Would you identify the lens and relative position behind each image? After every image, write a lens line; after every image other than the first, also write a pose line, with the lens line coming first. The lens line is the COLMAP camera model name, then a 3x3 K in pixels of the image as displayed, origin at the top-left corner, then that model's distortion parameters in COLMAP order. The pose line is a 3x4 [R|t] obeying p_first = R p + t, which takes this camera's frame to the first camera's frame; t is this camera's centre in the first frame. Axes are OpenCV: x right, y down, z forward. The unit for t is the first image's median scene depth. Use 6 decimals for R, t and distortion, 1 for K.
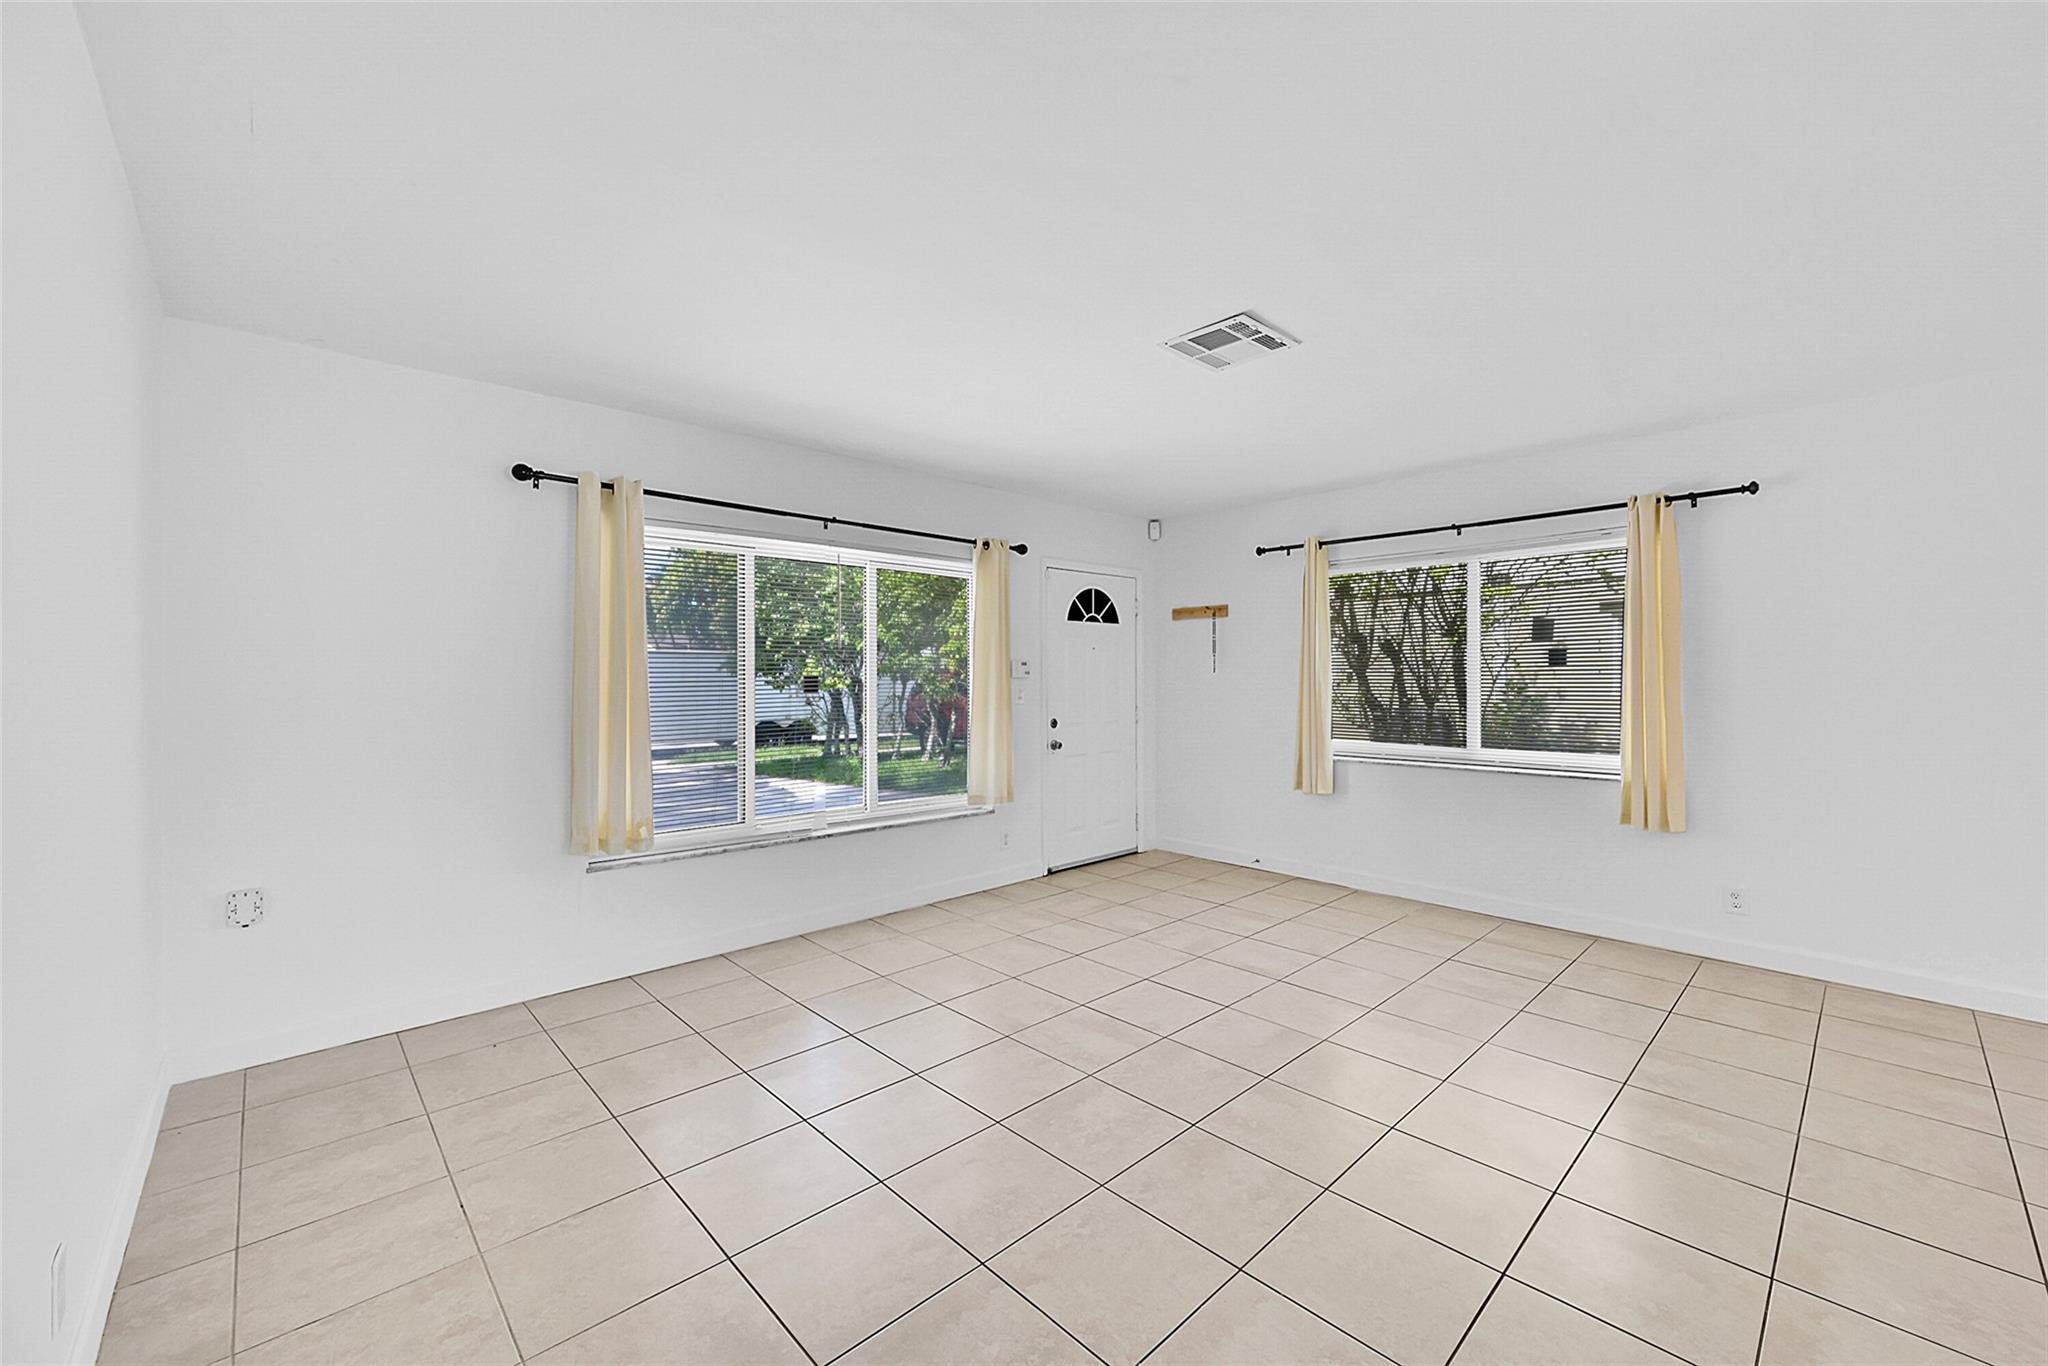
lens RADIAL K [[825.2, 0, 1038.1], [0, 825.2, 686.8], [0, 0, 1]] dist [0.001775, 0.000008]
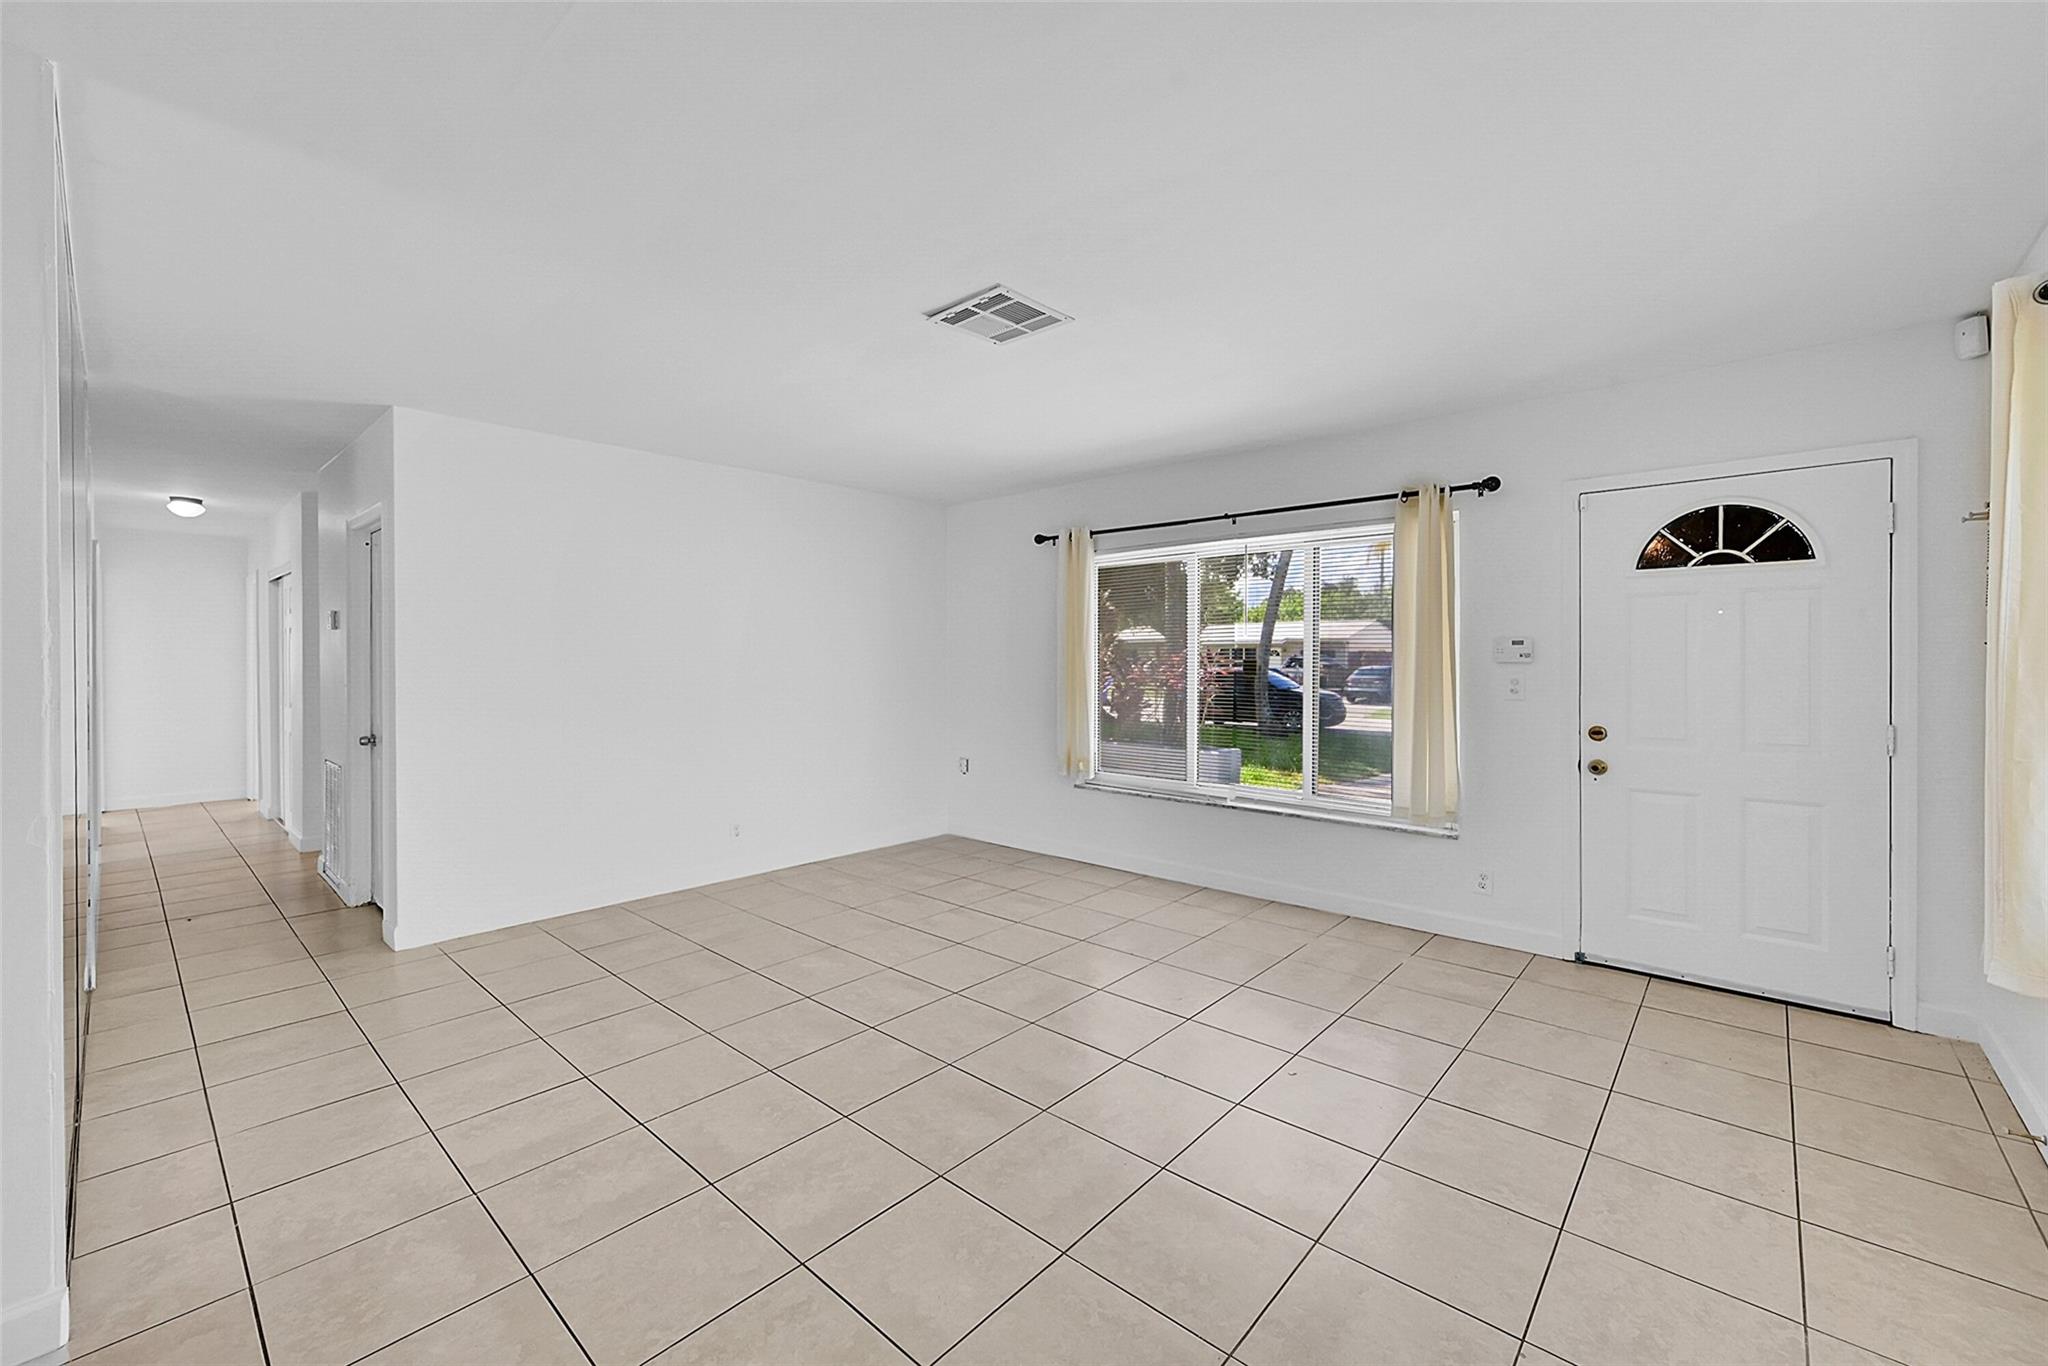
lens RADIAL K [[825.2, 0, 1010.5], [0, 825.2, 678.1], [0, 0, 1]] dist [0.001775, 0.000008]
pose [[0.063492, 0.024591, -0.997679, 0.724387], [-0.010949, 0.999653, 0.023943, -0.011100], [0.997922, 0.009404, 0.063739, 0.573423]]
